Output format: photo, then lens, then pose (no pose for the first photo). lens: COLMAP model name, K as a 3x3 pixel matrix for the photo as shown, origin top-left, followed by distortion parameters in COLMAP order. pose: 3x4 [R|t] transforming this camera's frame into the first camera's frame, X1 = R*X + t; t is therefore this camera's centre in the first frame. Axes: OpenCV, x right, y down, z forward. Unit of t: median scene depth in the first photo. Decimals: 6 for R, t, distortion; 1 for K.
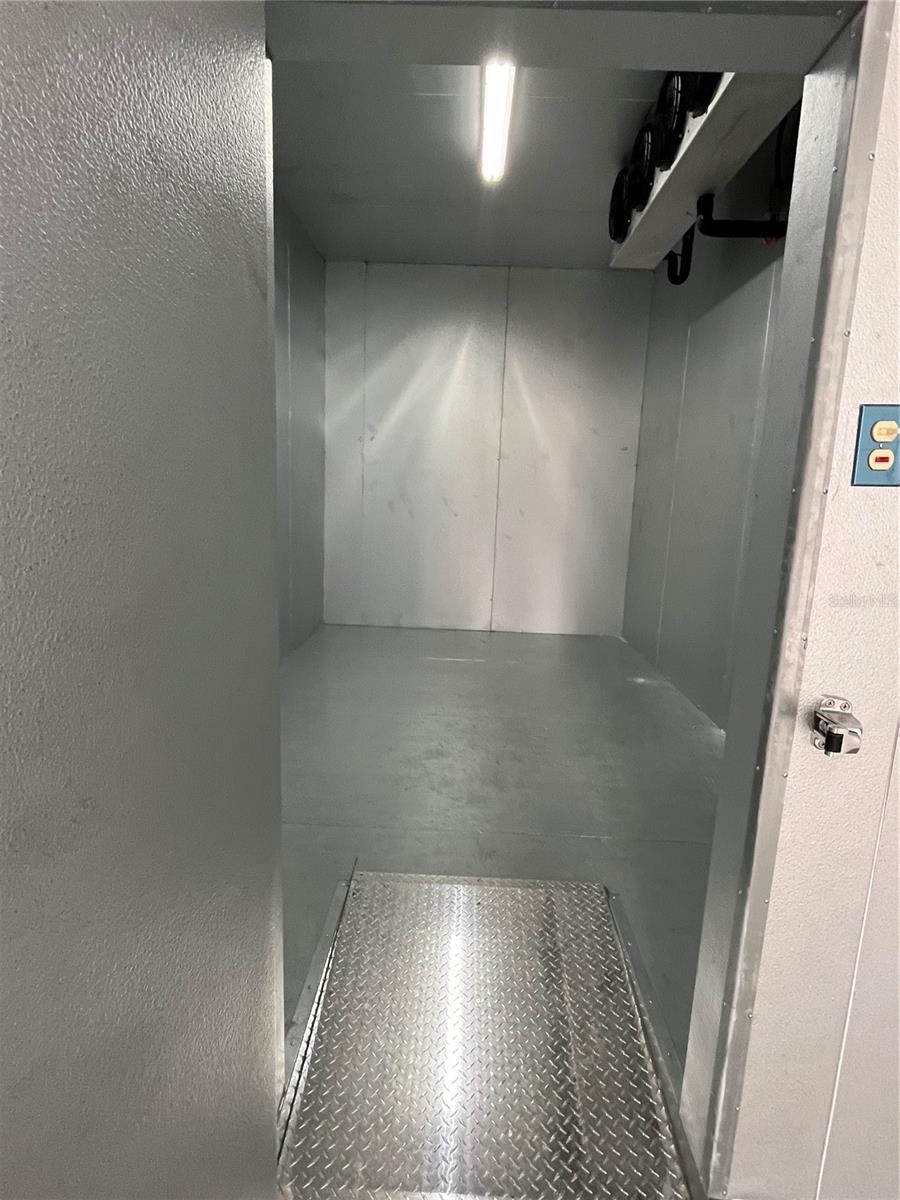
lens RADIAL K [[601.2, 0, 452.6], [0, 601.2, 594.4], [0, 0, 1]] dist [-0.000198, -0.001222]
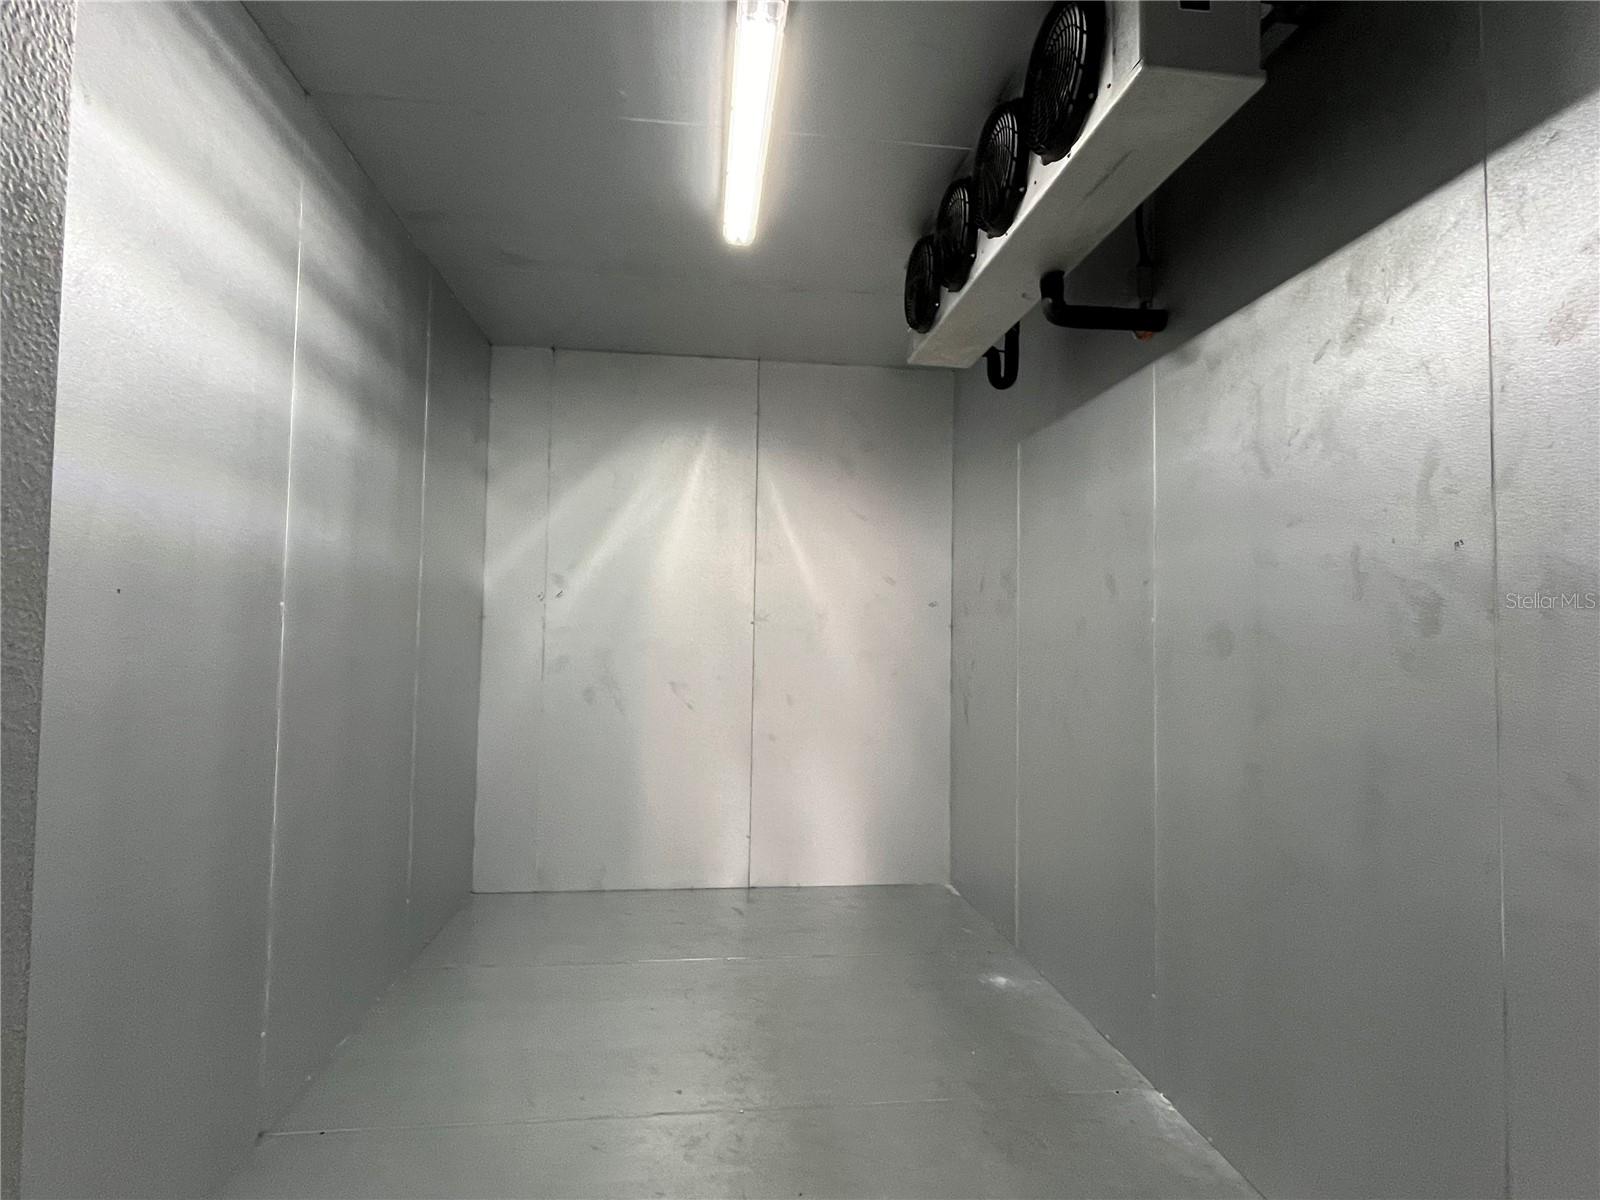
lens RADIAL K [[801.6, 0, 794.4], [0, 801.6, 601.8], [0, 0, 1]] dist [-0.000198, -0.001222]
pose [[0.989373, -0.016019, 0.144515, -0.007486], [0.045337, 0.978348, -0.201938, -0.069287], [-0.138151, 0.206344, 0.968678, 0.130247]]
